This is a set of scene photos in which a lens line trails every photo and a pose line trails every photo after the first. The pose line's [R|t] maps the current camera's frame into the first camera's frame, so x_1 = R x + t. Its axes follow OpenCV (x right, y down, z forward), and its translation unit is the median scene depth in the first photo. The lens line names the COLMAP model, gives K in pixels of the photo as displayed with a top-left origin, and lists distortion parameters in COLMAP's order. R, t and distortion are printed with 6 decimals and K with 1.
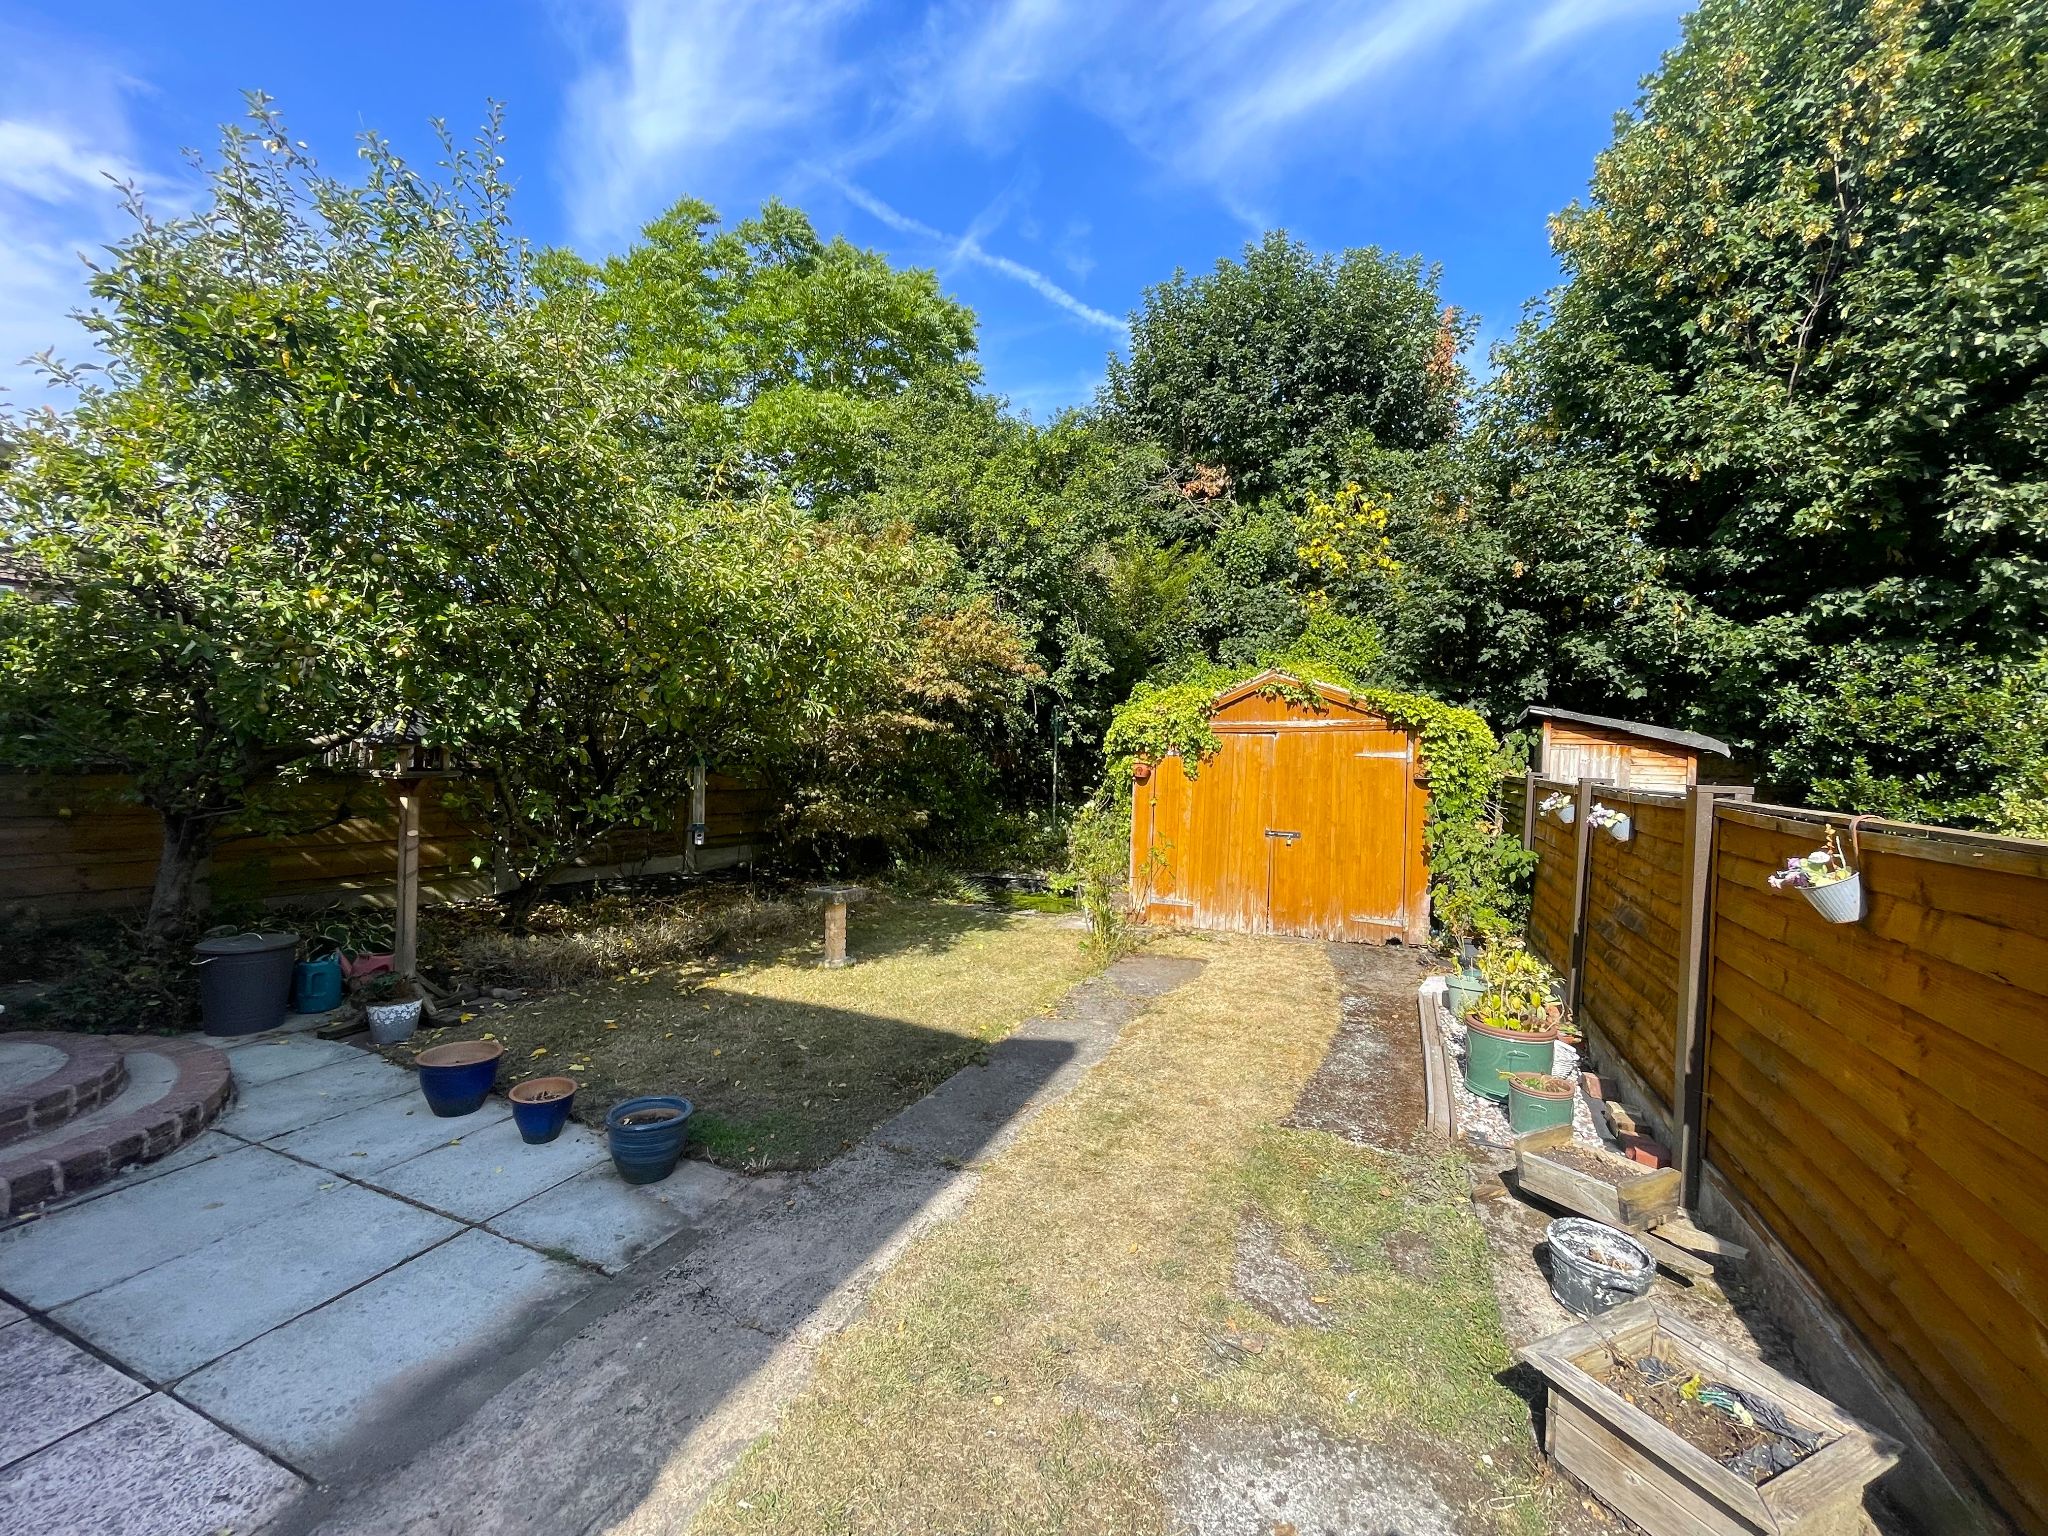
lens RADIAL K [[828.9, 0, 1020.2], [0, 828.9, 770.0], [0, 0, 1]] dist [-0.002303, 0.001825]
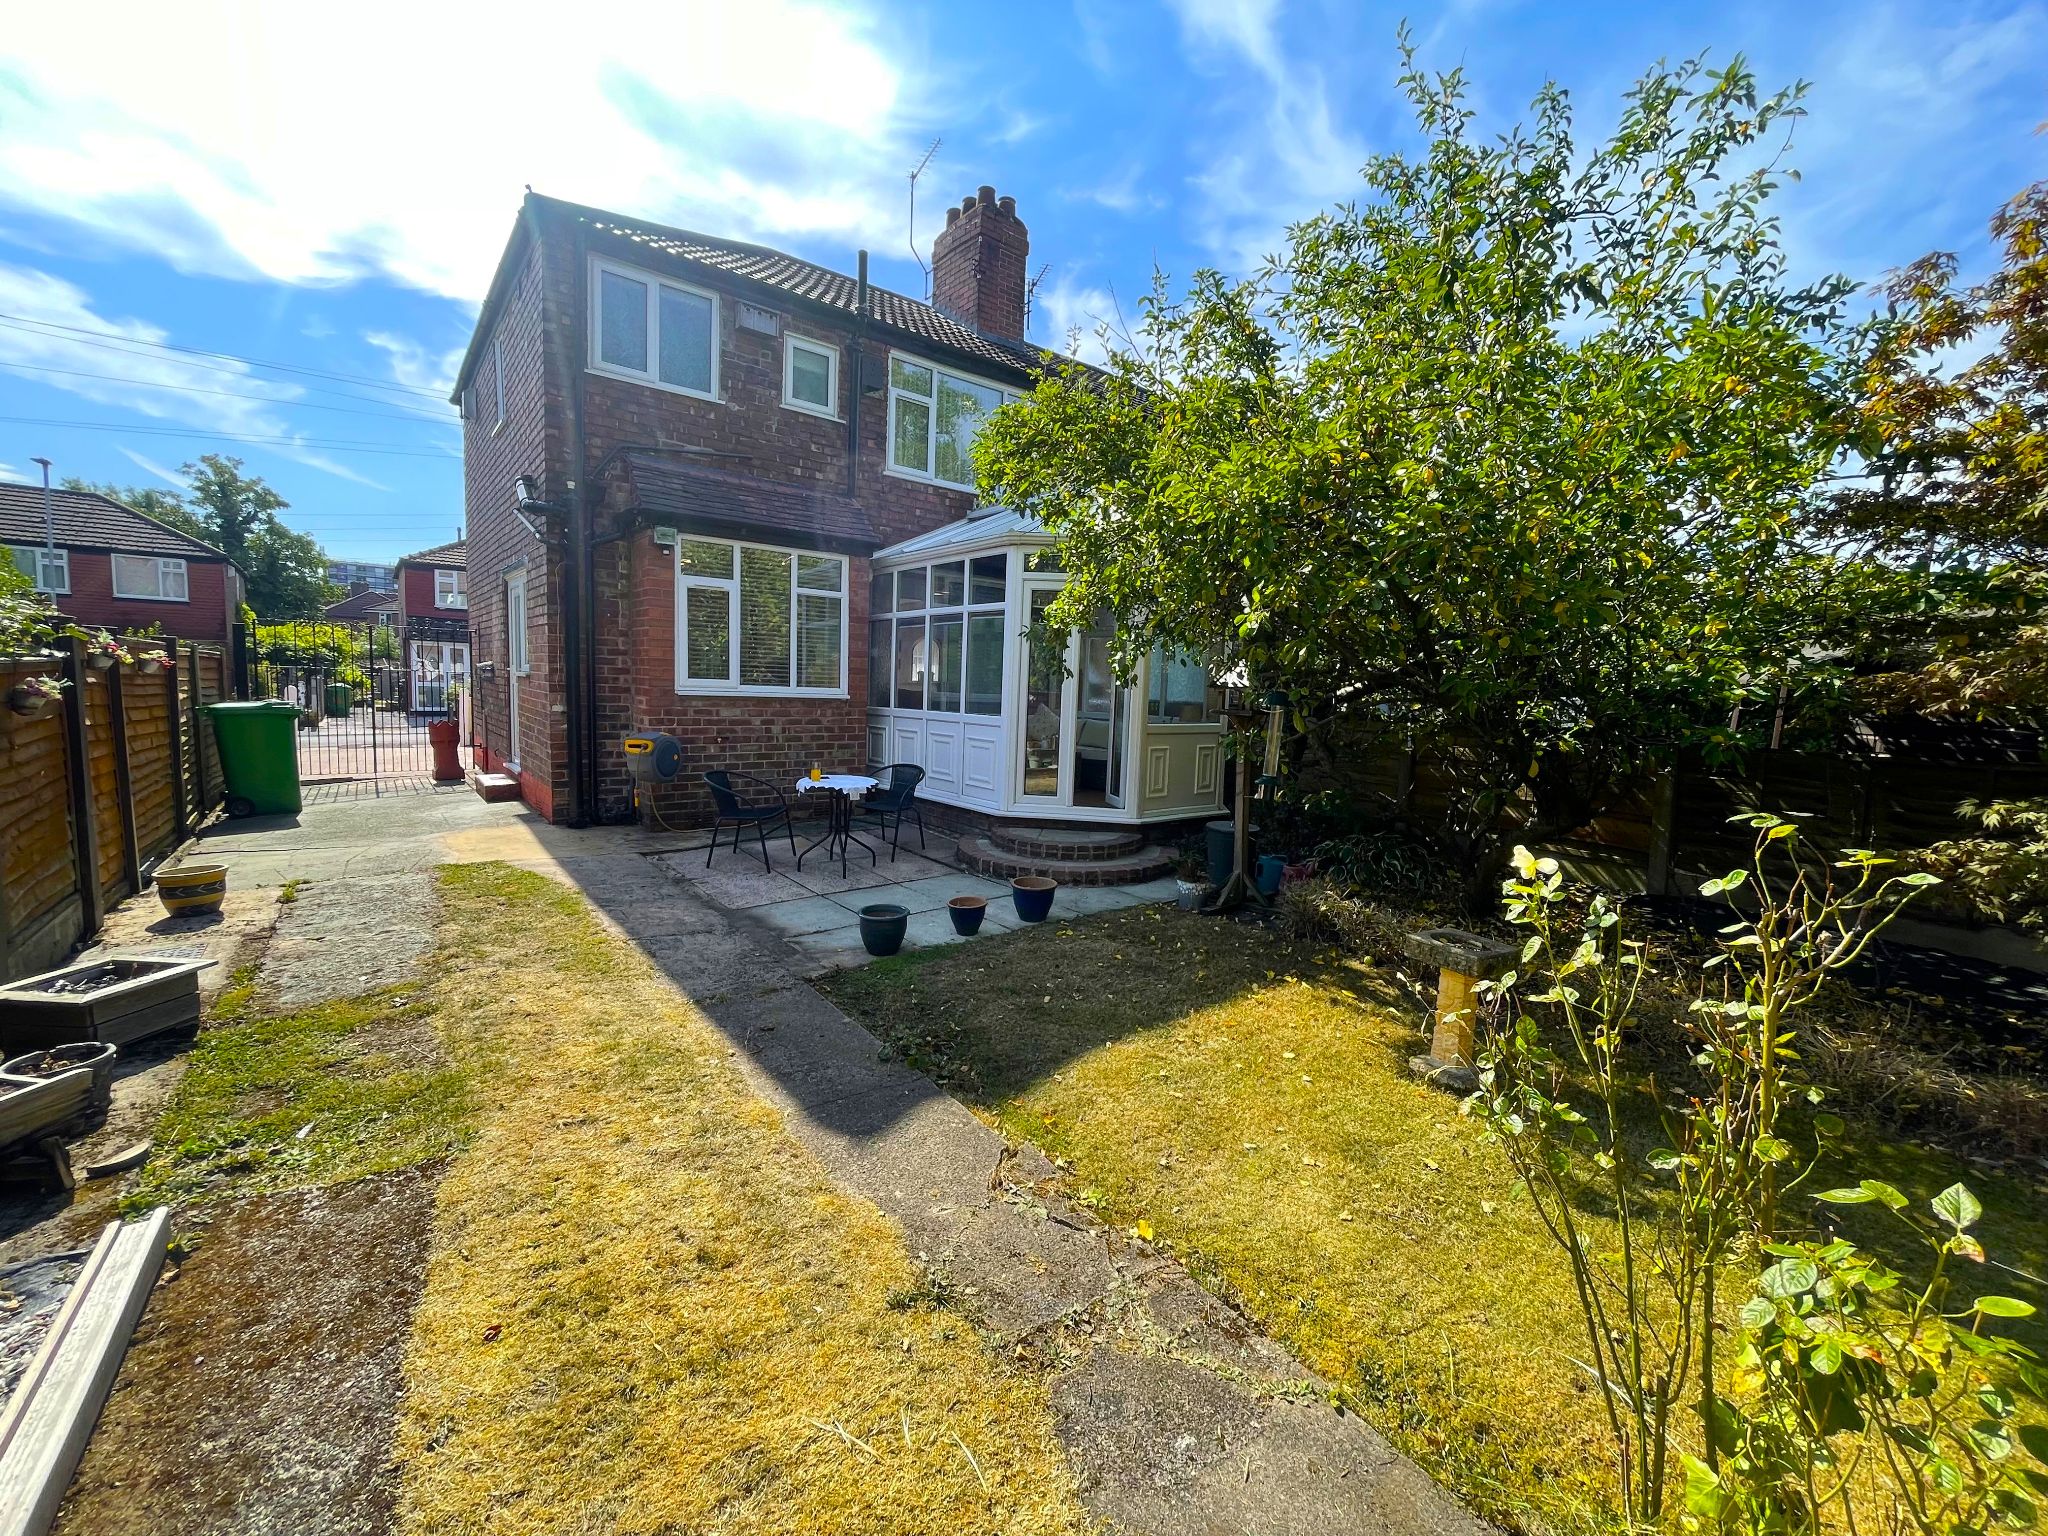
lens RADIAL K [[828.9, 0, 1035.0], [0, 828.9, 763.1], [0, 0, 1]] dist [-0.002303, 0.001825]
pose [[-0.474984, 0.046977, -0.878739, 0.429491], [-0.058534, 0.994676, 0.084814, -0.006568], [0.878045, 0.091721, -0.469706, 1.101285]]
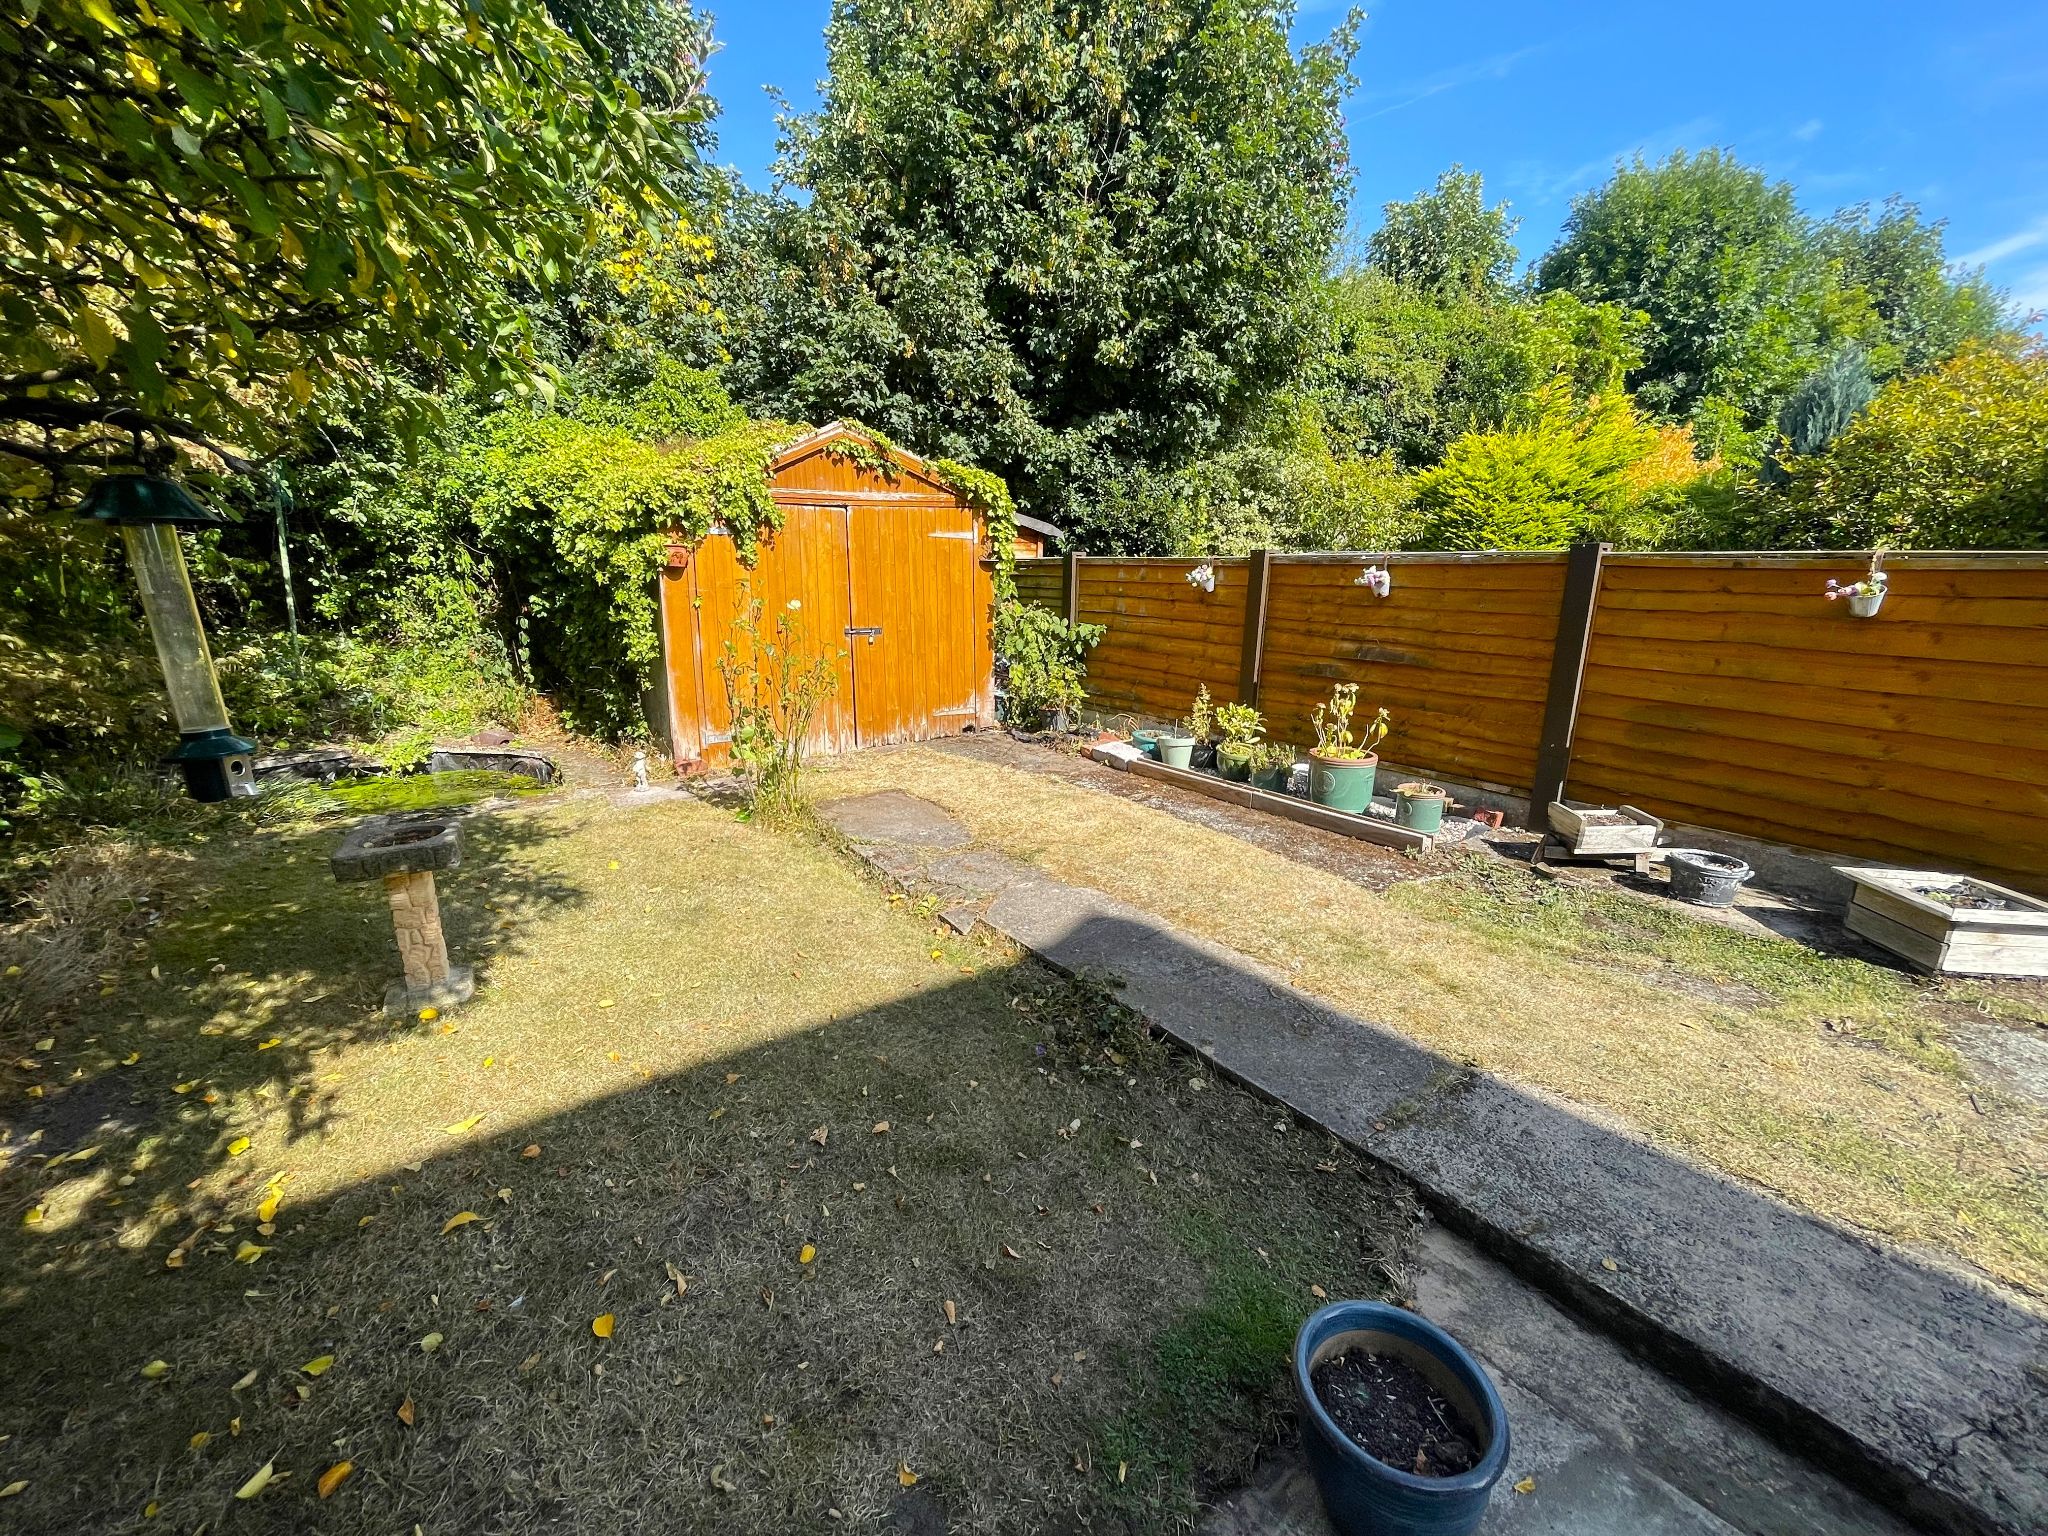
lens RADIAL K [[828.9, 0, 1014.2], [0, 828.9, 767.8], [0, 0, 1]] dist [-0.002303, 0.001825]
pose [[0.495196, -0.220728, 0.840274, -0.455592], [0.022938, 0.970171, 0.241332, 0.015036], [-0.868479, -0.100232, 0.485488, 0.565831]]
